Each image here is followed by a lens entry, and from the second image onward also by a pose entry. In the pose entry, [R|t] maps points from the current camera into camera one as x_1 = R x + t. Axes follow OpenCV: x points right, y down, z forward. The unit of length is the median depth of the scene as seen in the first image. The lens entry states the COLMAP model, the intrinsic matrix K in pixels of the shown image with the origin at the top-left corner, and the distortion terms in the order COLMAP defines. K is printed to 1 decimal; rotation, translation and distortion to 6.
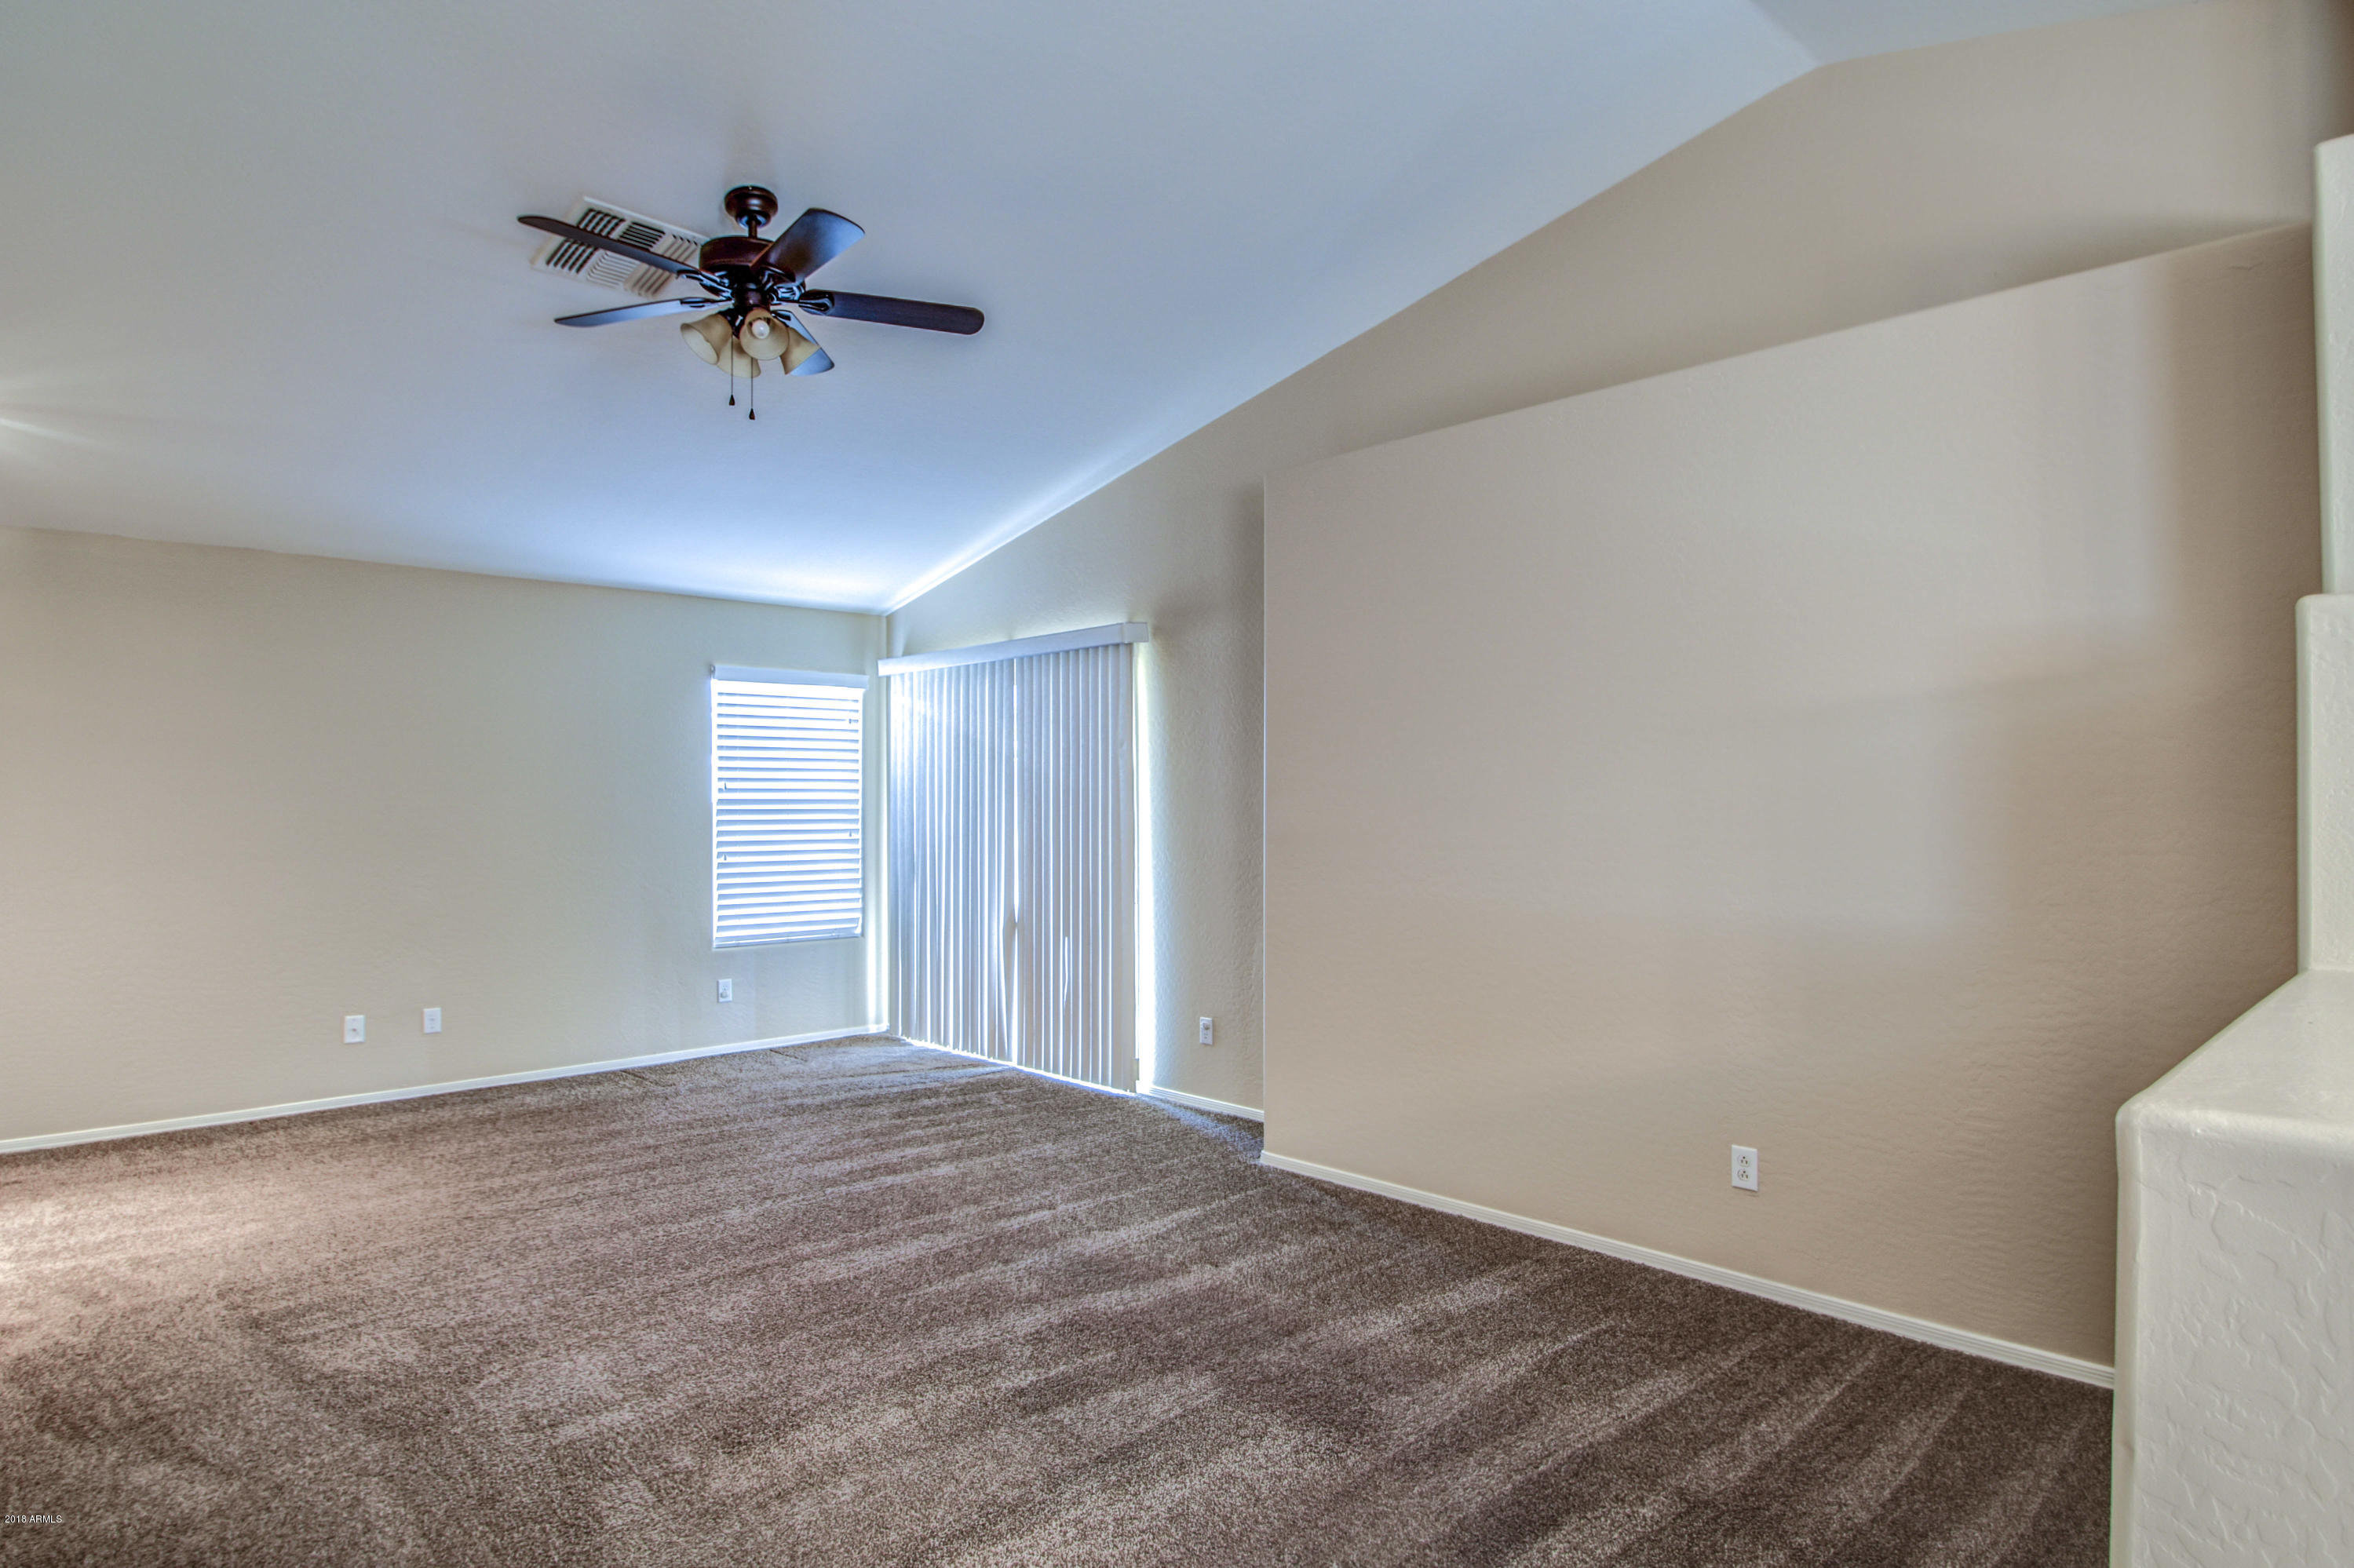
lens RADIAL K [[1330.0, 0, 1177.0], [0, 1330.0, 784.0], [0, 0, 1]] dist [-0.033339, 0.000095]
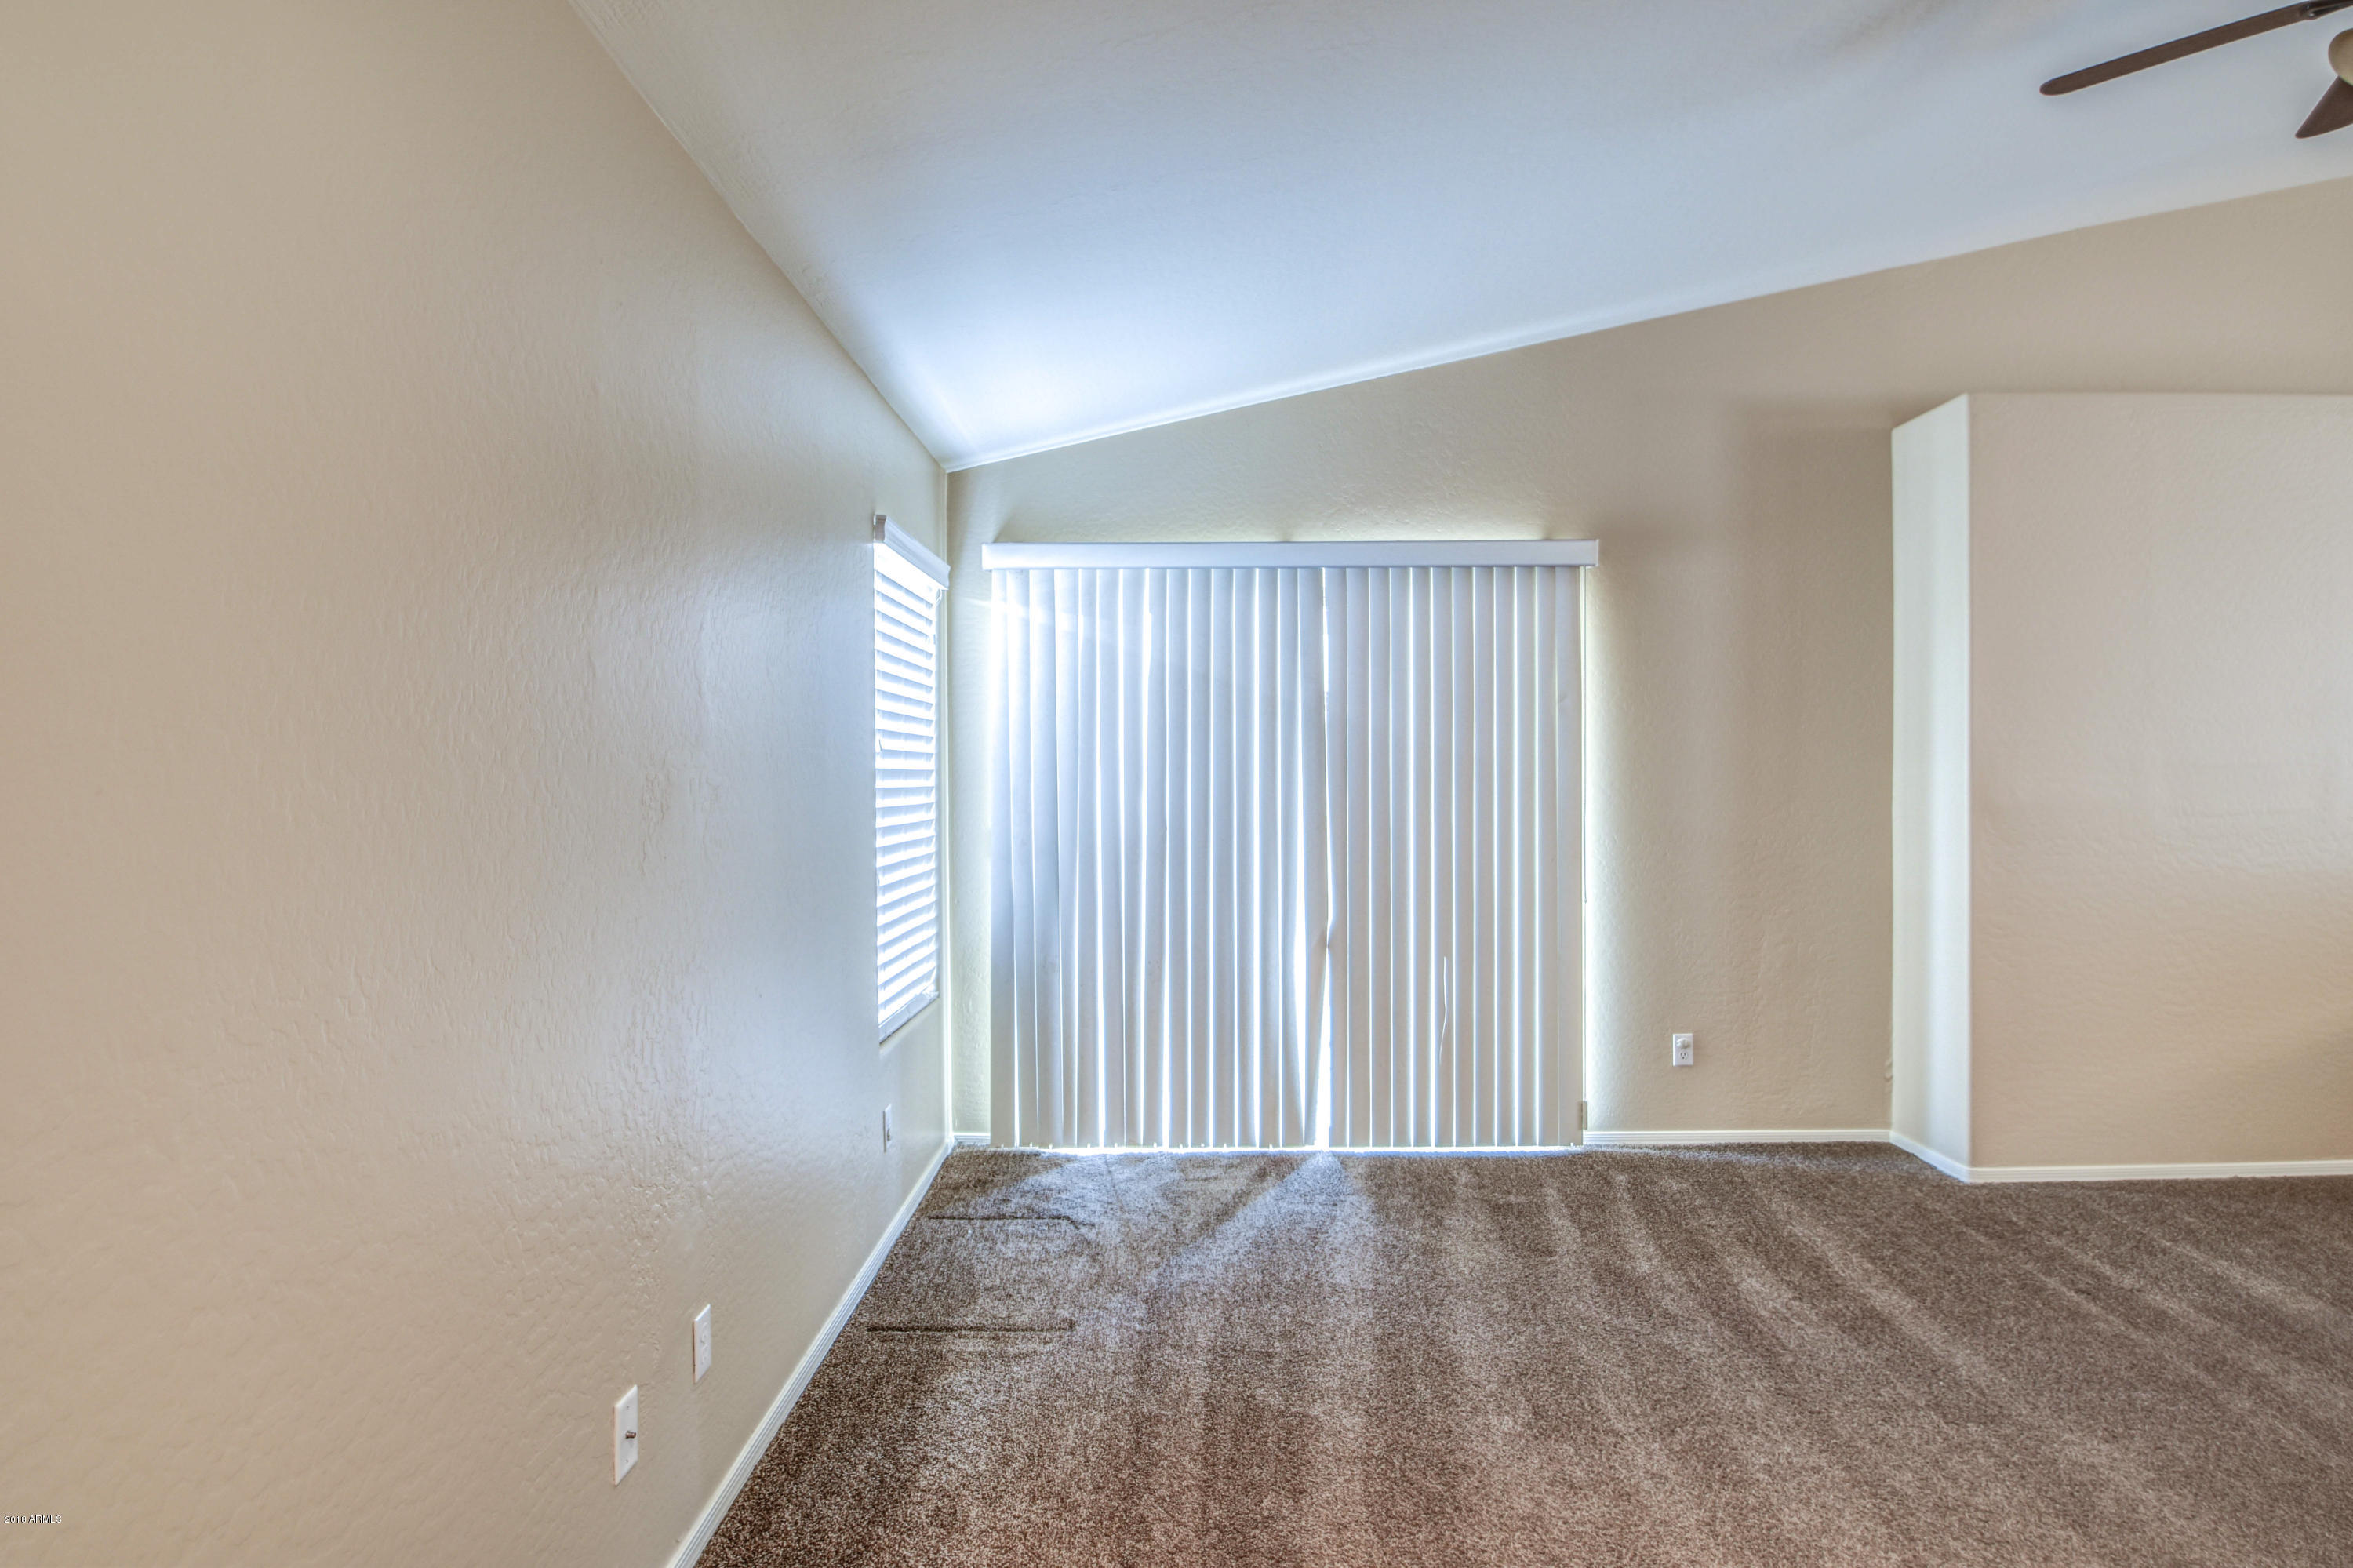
lens RADIAL K [[1329.6, 0, 1176.5], [0, 1329.6, 784.0], [0, 0, 1]] dist [-0.033339, 0.000095]
pose [[0.689765, -0.017345, 0.723826, -0.707535], [-0.006677, 0.999518, 0.030315, -0.001647], [-0.724003, -0.025743, 0.689316, 0.601100]]
